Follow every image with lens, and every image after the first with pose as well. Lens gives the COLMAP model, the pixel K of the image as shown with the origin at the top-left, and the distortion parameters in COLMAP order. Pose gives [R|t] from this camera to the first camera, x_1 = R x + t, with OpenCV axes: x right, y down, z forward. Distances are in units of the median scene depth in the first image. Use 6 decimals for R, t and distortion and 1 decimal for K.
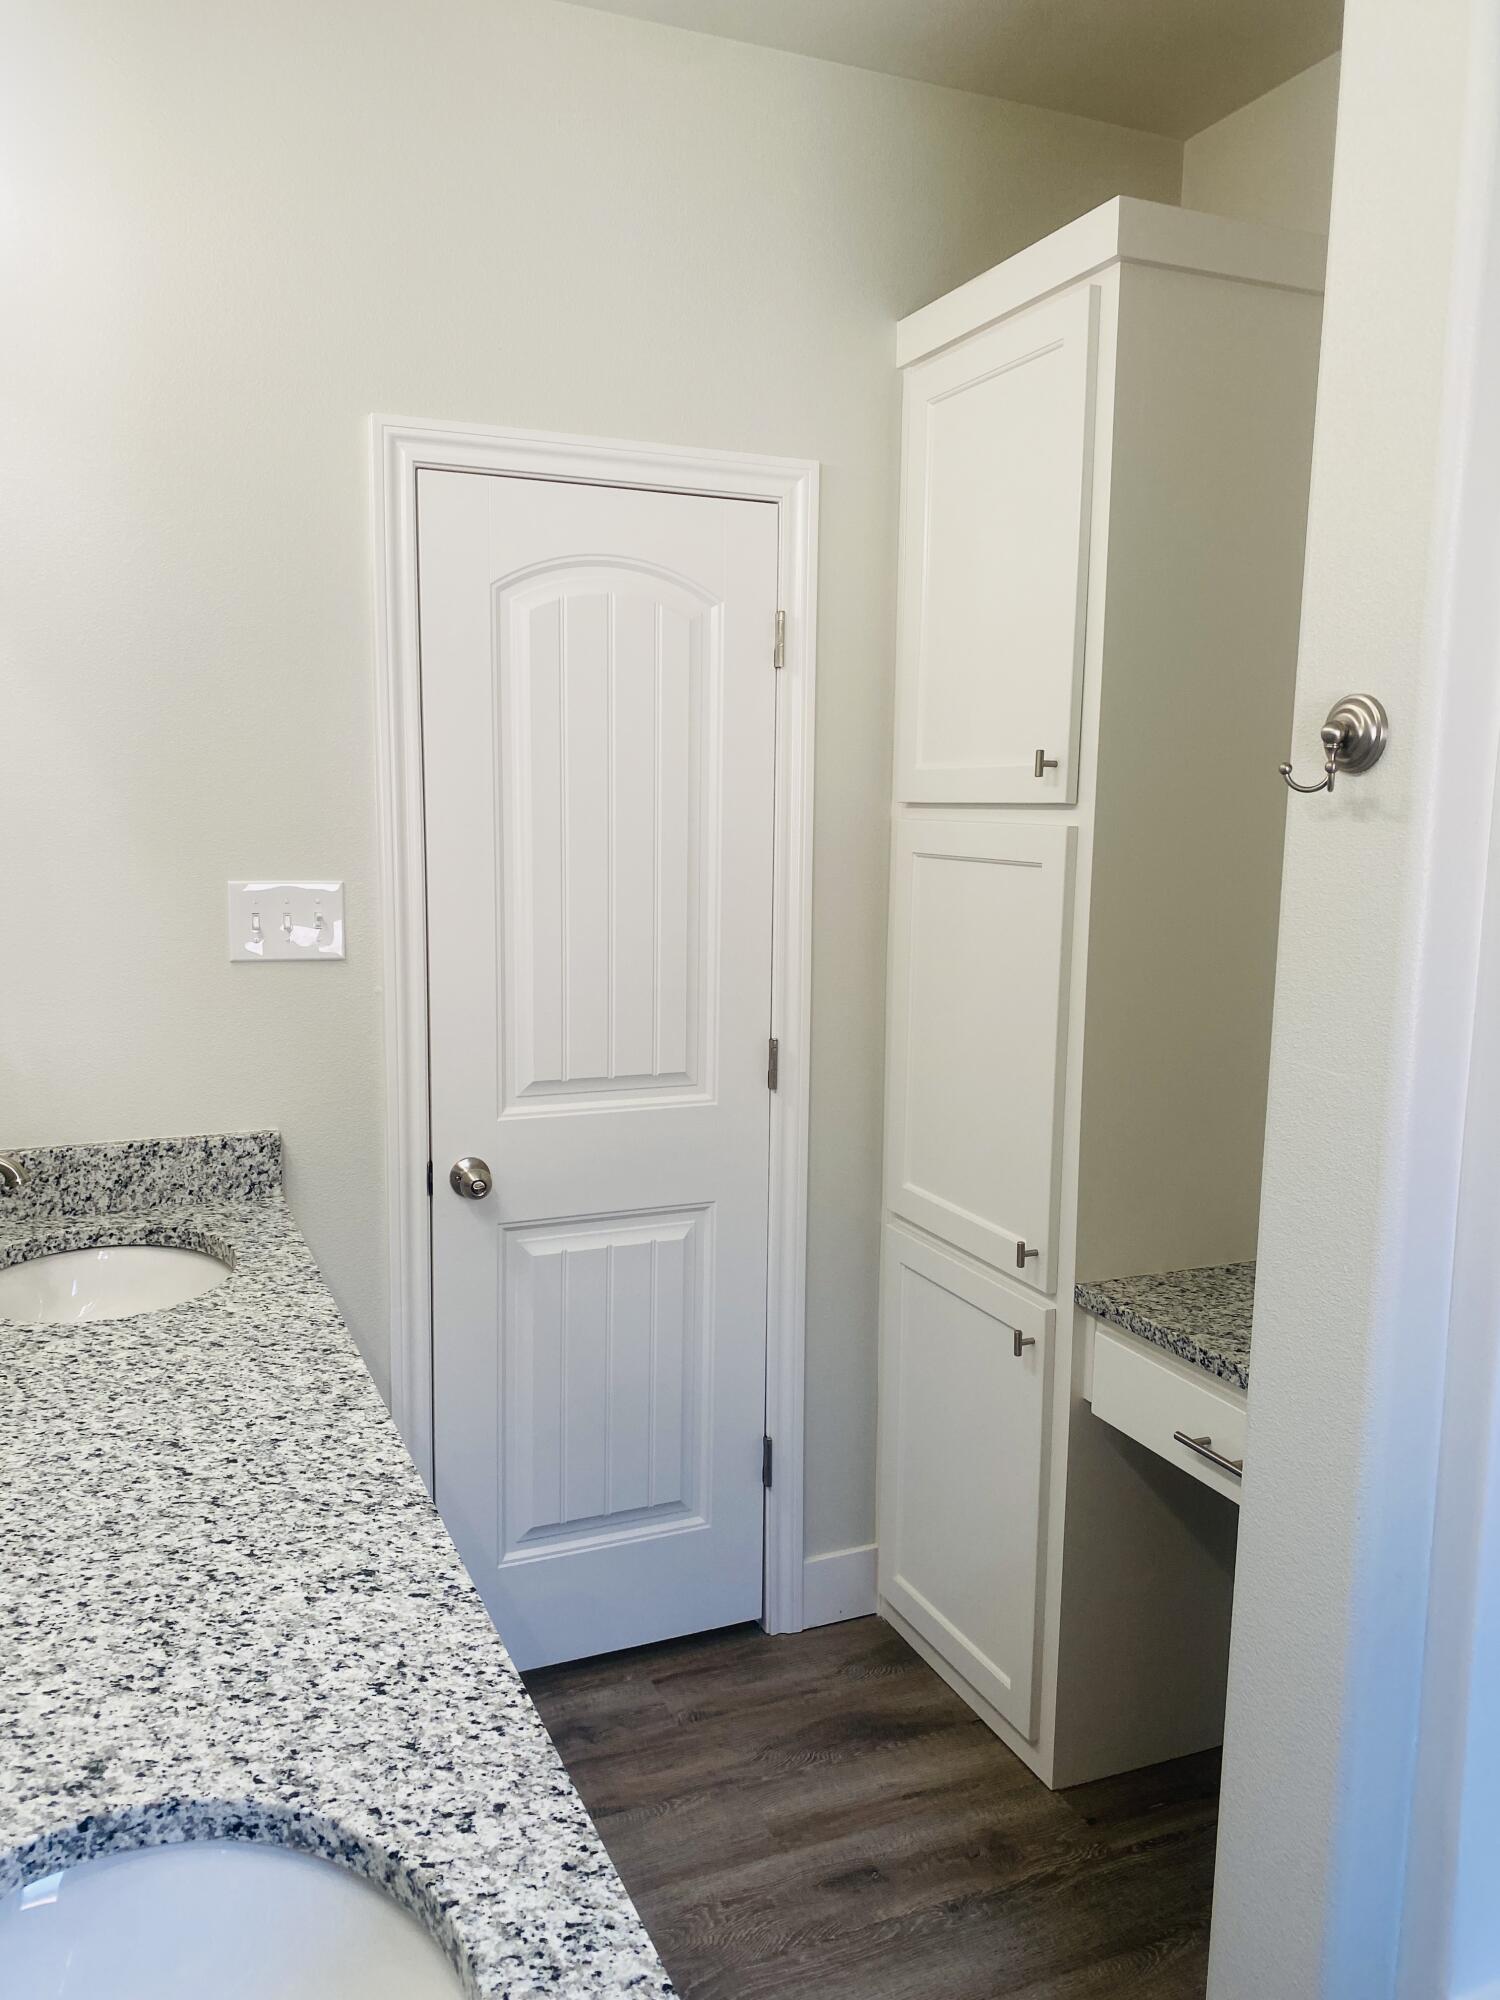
lens RADIAL K [[1553.1, 0, 750.0], [0, 1553.1, 1000.0], [0, 0, 1]] dist [0.040803, -0.011536]
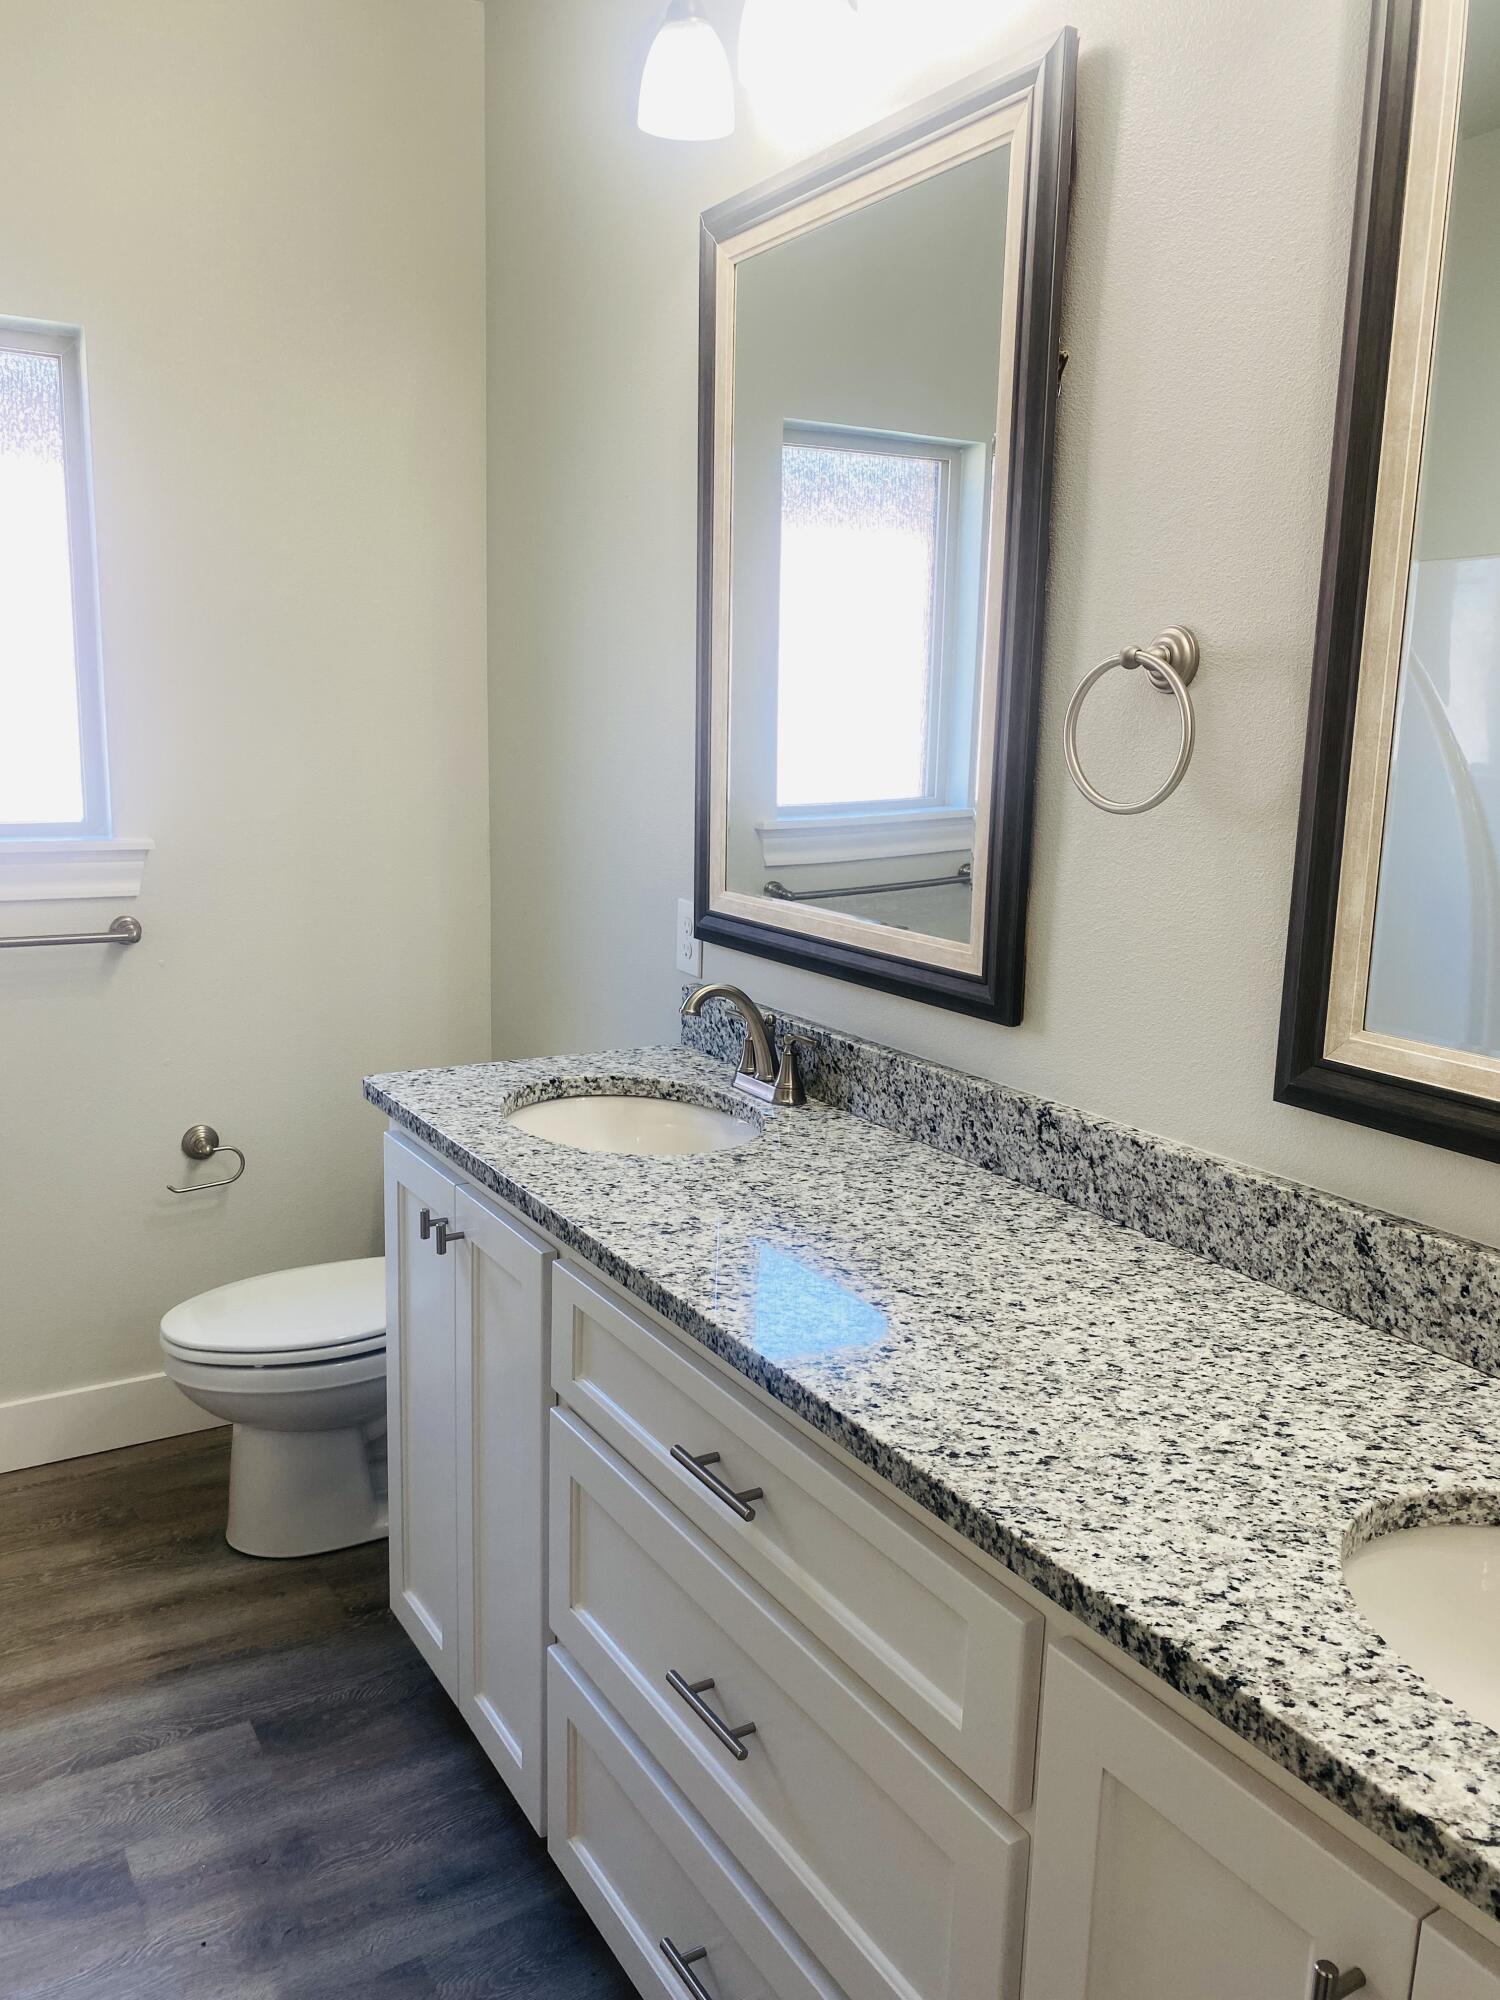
lens RADIAL K [[1553.1, 0, 750.0], [0, 1553.1, 1000.0], [0, 0, 1]] dist [0.040803, -0.011536]
pose [[-0.989798, -0.011241, -0.142033, -0.109841], [-0.054376, 0.951231, 0.303649, -0.187920], [0.131693, 0.308274, -0.942138, 1.885663]]
